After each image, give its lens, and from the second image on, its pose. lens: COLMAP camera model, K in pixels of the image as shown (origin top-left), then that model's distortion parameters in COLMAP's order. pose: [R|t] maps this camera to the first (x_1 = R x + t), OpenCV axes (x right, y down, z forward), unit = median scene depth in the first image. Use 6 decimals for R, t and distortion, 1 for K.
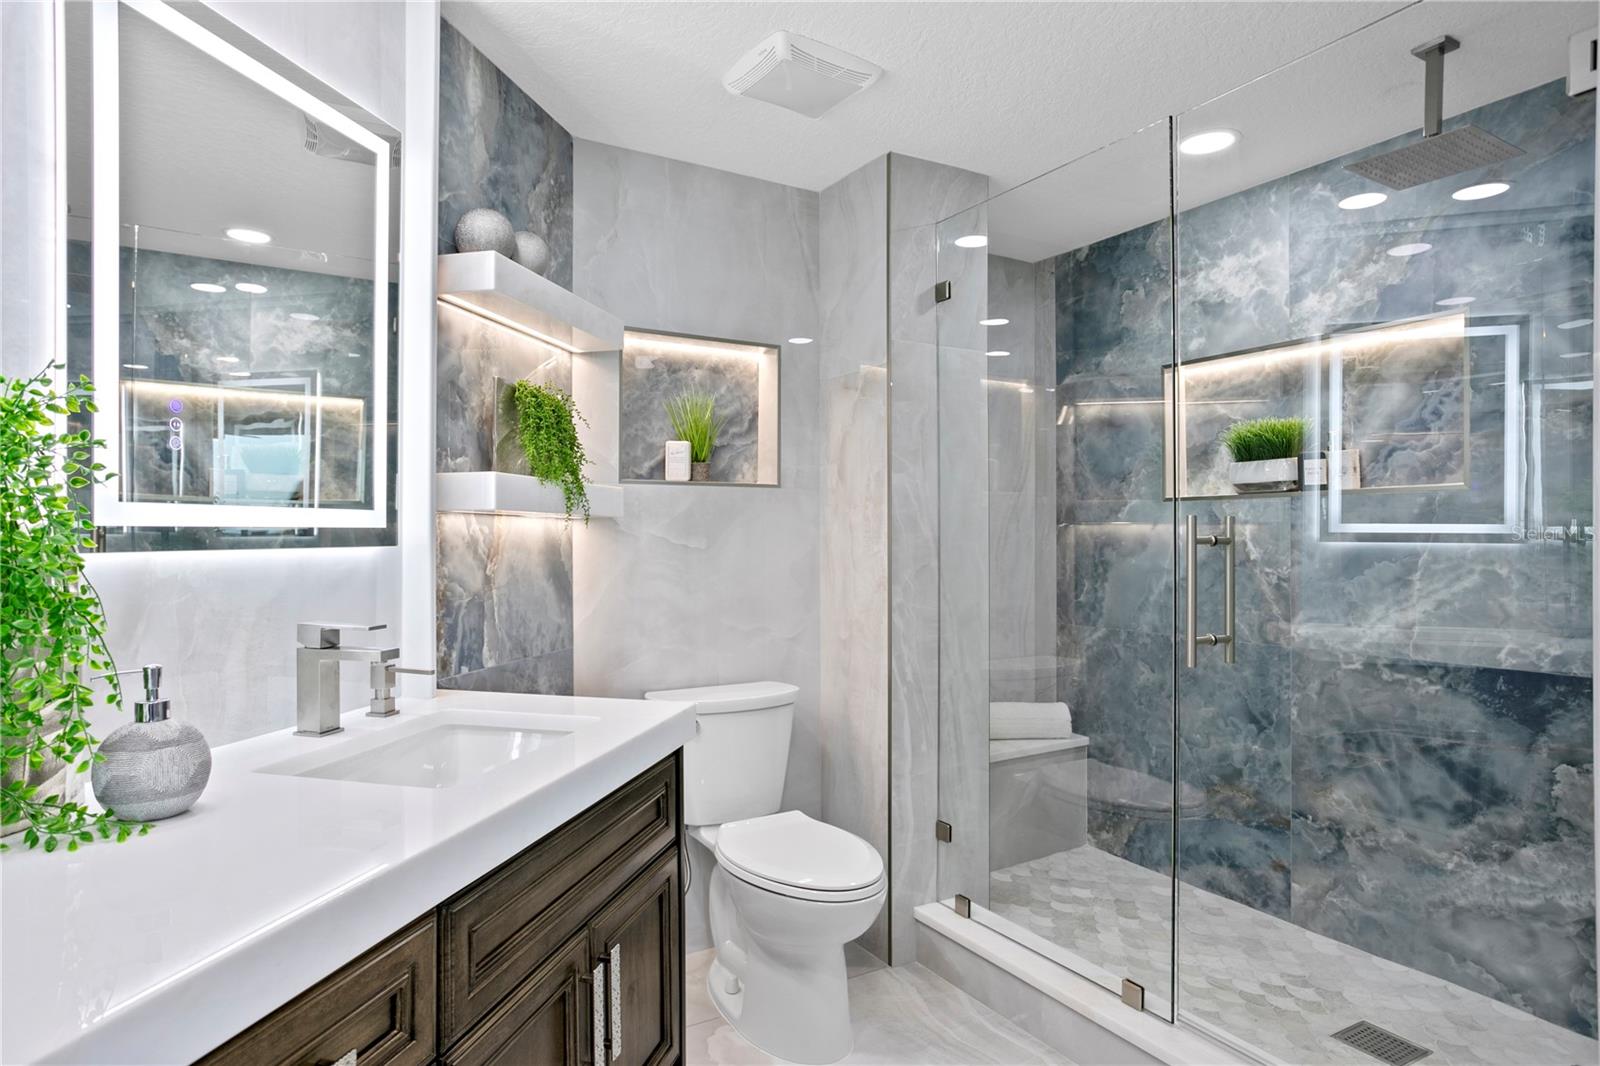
lens RADIAL K [[917.8, 0, 787.3], [0, 917.8, 537.8], [0, 0, 1]] dist [-0.058556, 0.039604]
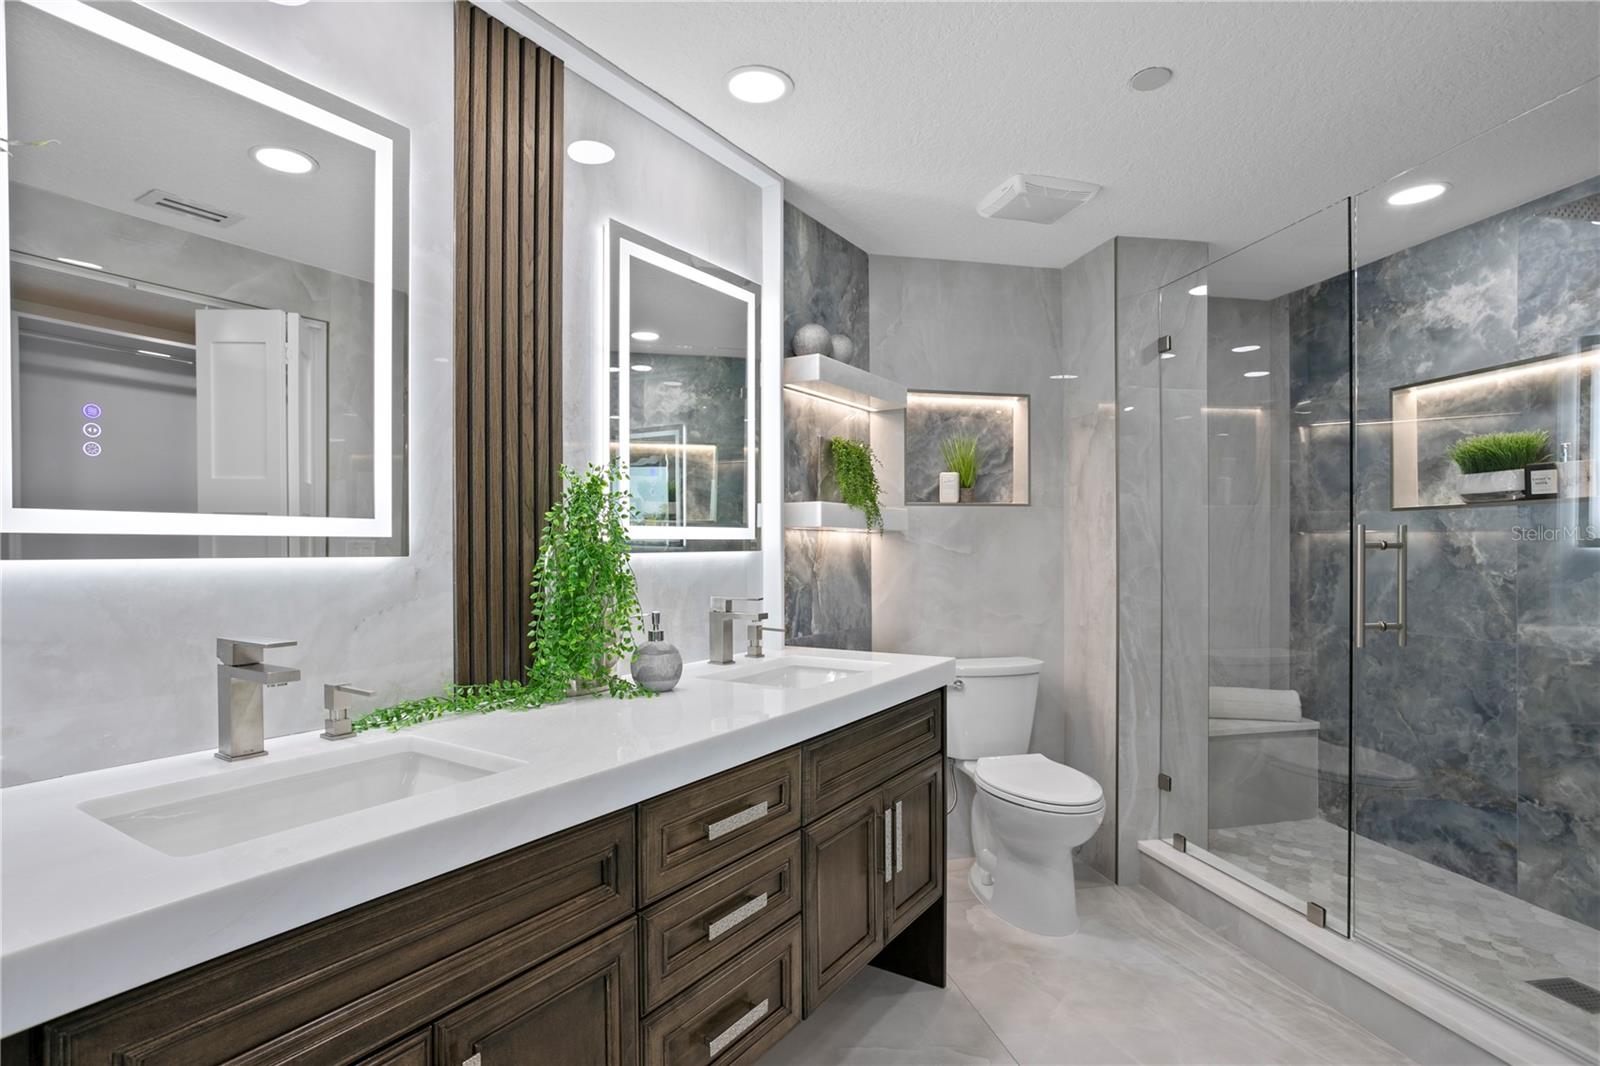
lens RADIAL K [[864.3, 0, 777.0], [0, 864.3, 549.2], [0, 0, 1]] dist [-0.042854, 0.045135]
pose [[0.944700, -0.003181, -0.327921, 0.058595], [0.003437, 0.999994, 0.000201, 0.004079], [0.327918, -0.001317, 0.944705, -0.277000]]
